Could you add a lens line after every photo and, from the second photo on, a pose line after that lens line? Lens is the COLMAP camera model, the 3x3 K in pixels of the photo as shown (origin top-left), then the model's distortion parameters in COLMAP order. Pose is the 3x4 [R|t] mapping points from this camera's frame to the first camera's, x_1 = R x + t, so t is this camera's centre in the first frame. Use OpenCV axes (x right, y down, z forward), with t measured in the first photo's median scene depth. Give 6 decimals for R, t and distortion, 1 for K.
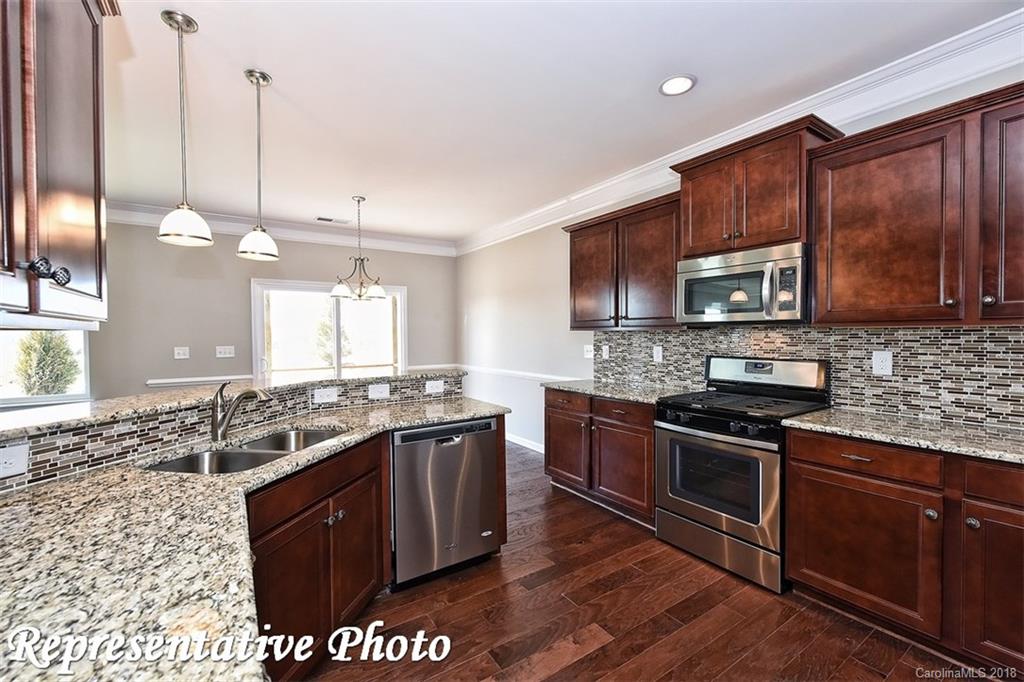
lens RADIAL K [[423.7, 0, 516.9], [0, 423.7, 340.0], [0, 0, 1]] dist [-0.002350, -0.000228]
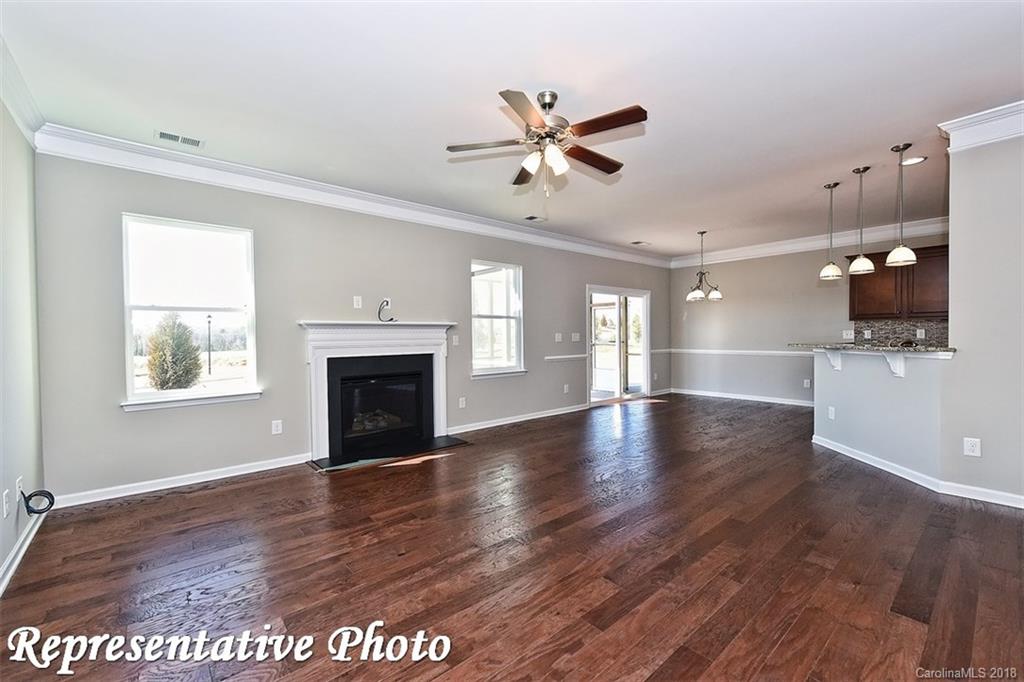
lens RADIAL K [[428.4, 0, 517.0], [0, 428.4, 341.4], [0, 0, 1]] dist [0.000168, 0.000137]
pose [[0.992832, -0.004047, 0.119451, -1.571472], [0.004071, 0.999992, 0.000038, 0.060744], [-0.119450, 0.000448, 0.992840, -0.542958]]
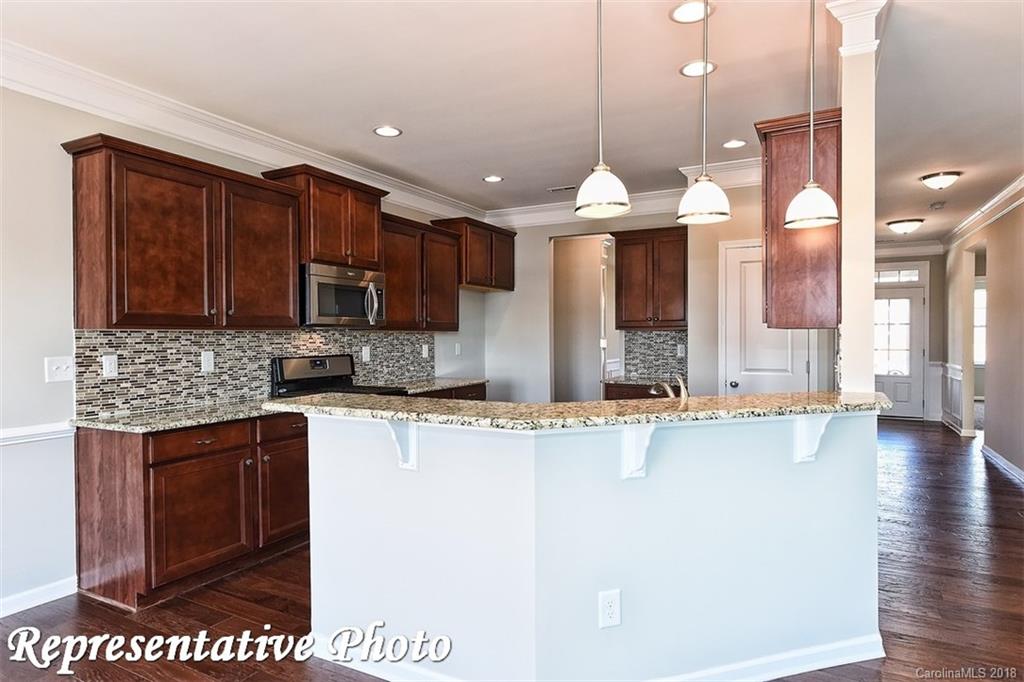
lens RADIAL K [[588.2, 0, 516.1], [0, 588.2, 338.7], [0, 0, 1]] dist [0.001625, -0.000146]
pose [[-0.468402, 0.002912, 0.883511, -0.936531], [0.020097, 0.999771, 0.007359, -0.005106], [-0.883287, 0.021203, -0.468353, 1.068575]]
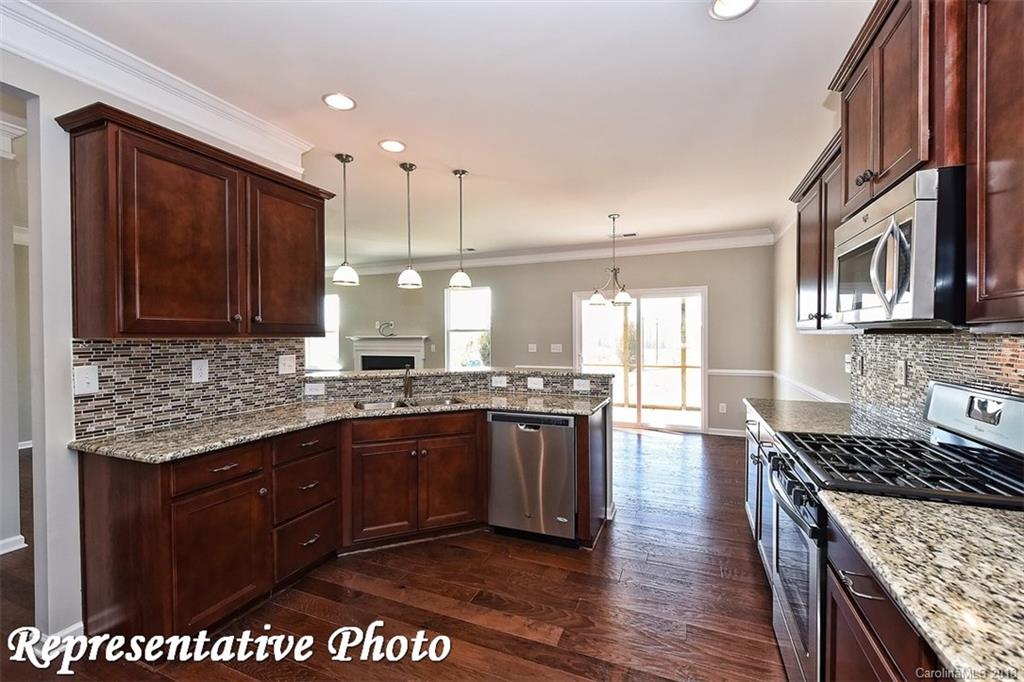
lens RADIAL K [[426.5, 0, 525.2], [0, 426.5, 342.4], [0, 0, 1]] dist [-0.000975, -0.000074]
pose [[0.568467, 0.018304, -0.822502, 0.569542], [-0.012662, 0.999829, 0.013499, -0.013154], [0.822608, 0.002741, 0.568602, 0.210349]]
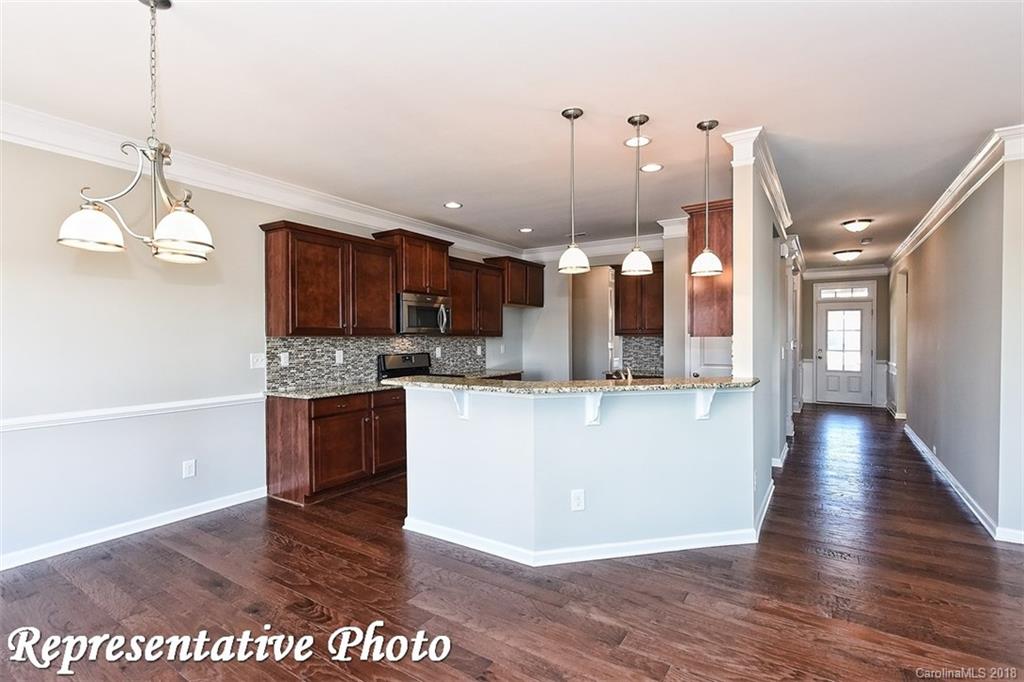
lens RADIAL K [[482.7, 0, 515.1], [0, 482.7, 339.1], [0, 0, 1]] dist [0.002245, 0.000347]
pose [[-0.387898, 0.004295, 0.921692, -1.206054], [0.018989, 0.999814, 0.003333, -0.013044], [-0.921507, 0.018794, -0.387908, 1.139631]]
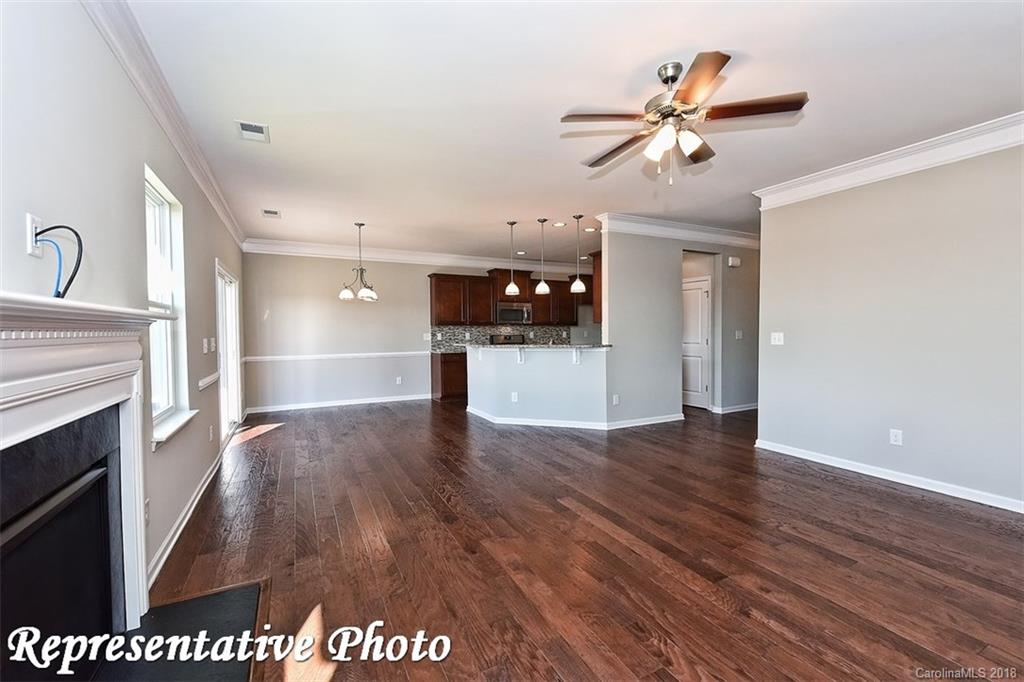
lens RADIAL K [[428.4, 0, 517.0], [0, 428.4, 341.4], [0, 0, 1]] dist [0.000168, 0.000137]
pose [[0.116577, -0.019225, 0.992996, -2.179189], [0.021314, 0.999631, 0.016851, 0.030713], [-0.992953, 0.019200, 0.116944, 0.466484]]
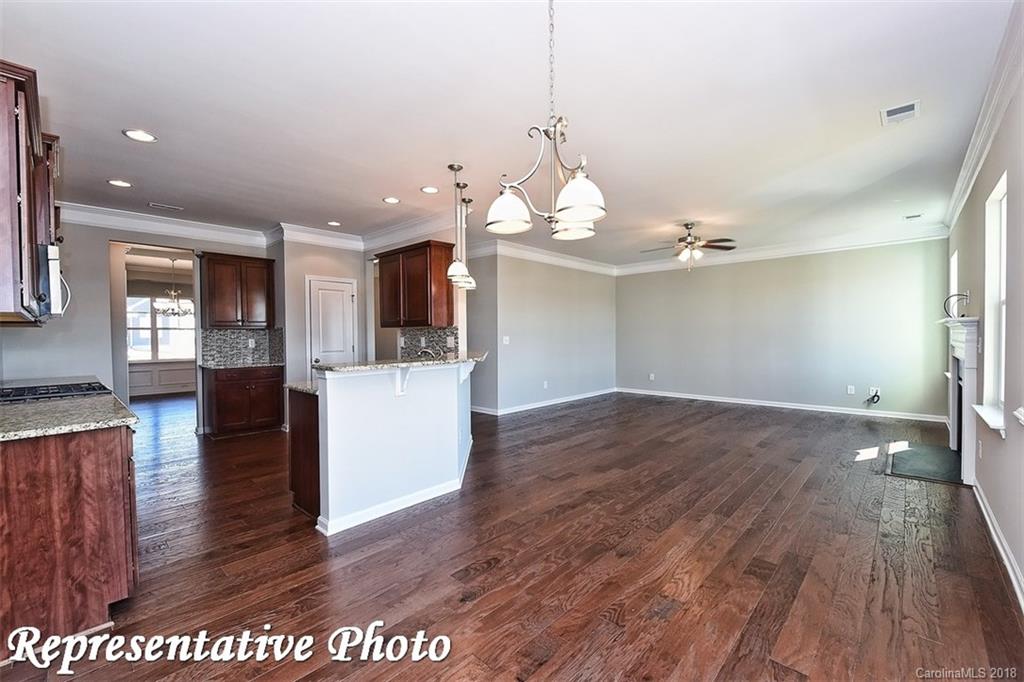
lens RADIAL K [[423.7, 0, 516.9], [0, 423.7, 340.0], [0, 0, 1]] dist [-0.002350, -0.000228]
pose [[-0.973678, 0.019925, -0.227055, -0.317701], [0.013533, 0.999468, 0.029676, 0.000651], [0.227526, 0.025822, -0.973430, 1.832401]]
